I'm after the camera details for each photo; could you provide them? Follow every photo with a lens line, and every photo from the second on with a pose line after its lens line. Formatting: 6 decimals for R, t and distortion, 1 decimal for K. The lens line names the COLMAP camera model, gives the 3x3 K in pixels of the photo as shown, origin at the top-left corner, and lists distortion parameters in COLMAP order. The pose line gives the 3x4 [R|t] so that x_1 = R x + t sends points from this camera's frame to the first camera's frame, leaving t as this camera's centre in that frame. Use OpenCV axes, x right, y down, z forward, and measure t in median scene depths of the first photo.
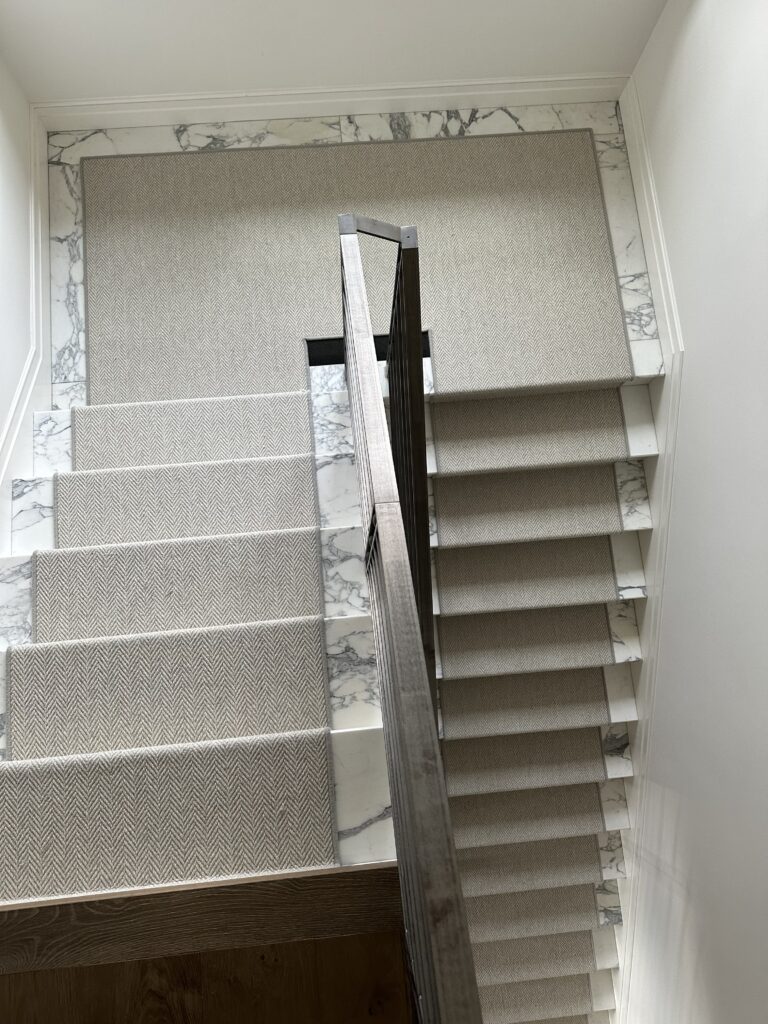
lens RADIAL K [[725.9, 0, 371.1], [0, 725.9, 511.7], [0, 0, 1]] dist [0.075132, -0.111931]
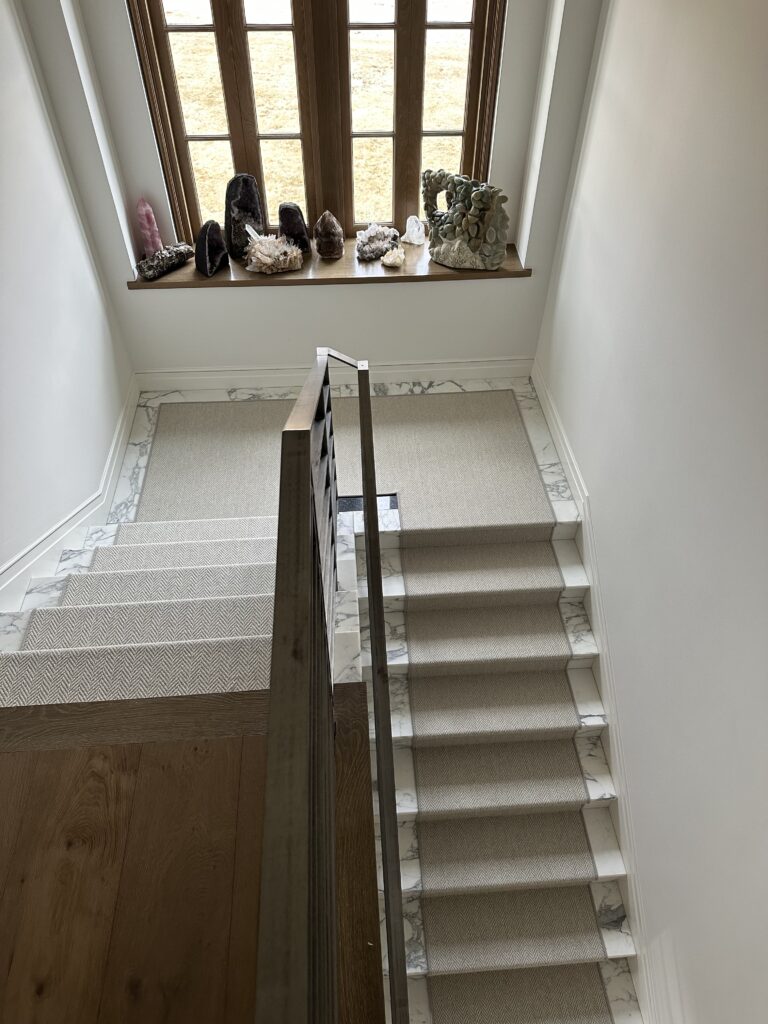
lens RADIAL K [[723.3, 0, 384.8], [0, 723.3, 495.6], [0, 0, 1]] dist [0.126628, -0.194702]
pose [[0.999345, -0.007547, -0.035403, 0.100219], [-0.013346, 0.832298, -0.554168, 0.470066], [0.033649, 0.554277, 0.831652, -0.091719]]
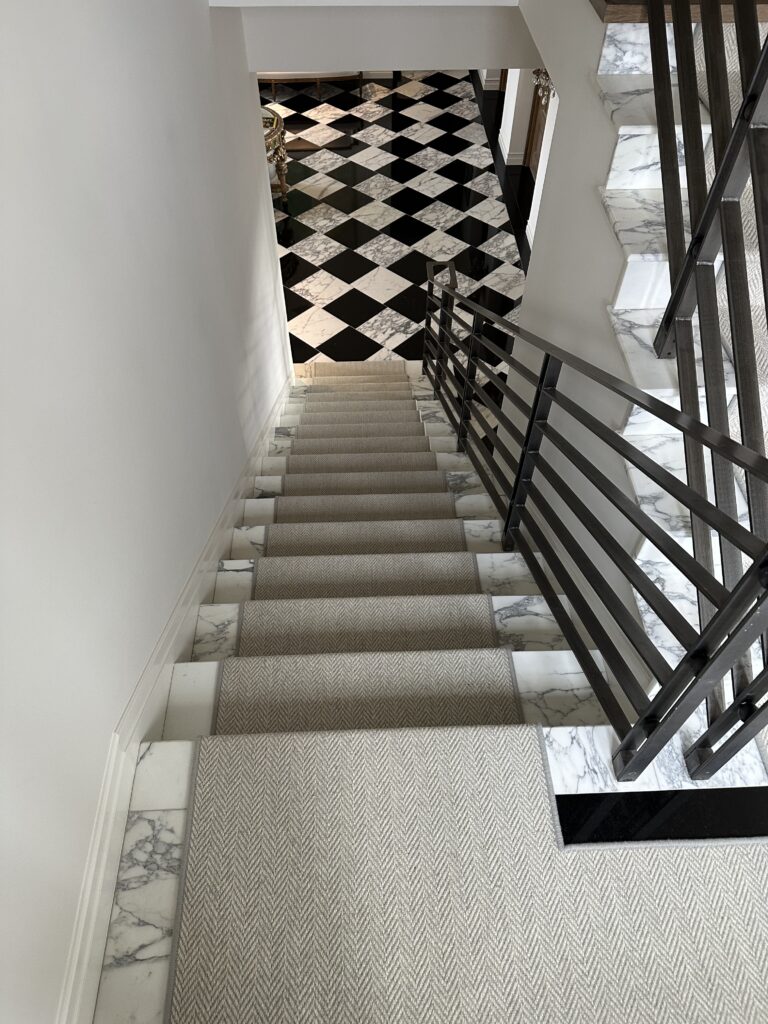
lens RADIAL K [[716.5, 0, 384.0], [0, 716.5, 512.0], [0, 0, 1]] dist [0.038556, -0.045050]
pose [[-0.997962, -0.063725, -0.003349, 0.217130], [0.038713, -0.646306, 0.762095, -0.479133], [-0.050729, 0.760413, 0.647456, 0.471200]]
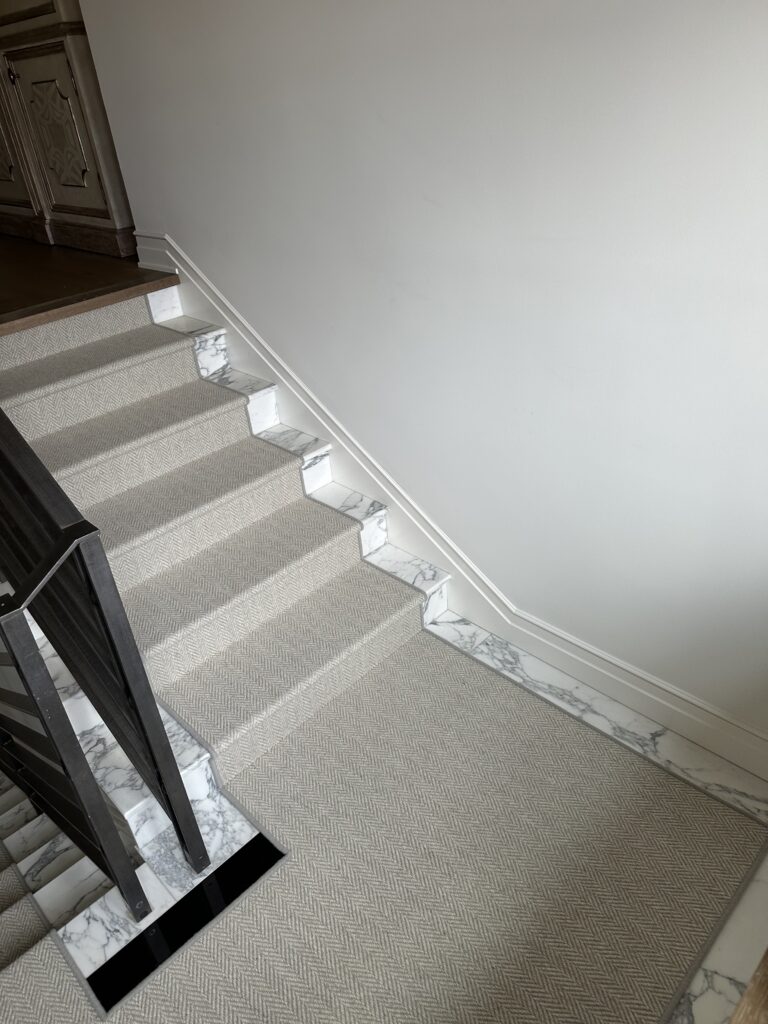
lens RADIAL K [[716.5, 0, 384.0], [0, 716.5, 512.0], [0, 0, 1]] dist [0.038556, -0.045050]
pose [[-0.768698, 0.360814, -0.528126, 0.065876], [-0.613744, -0.183646, 0.767849, -0.687239], [0.180063, 0.914378, 0.362616, 0.494153]]
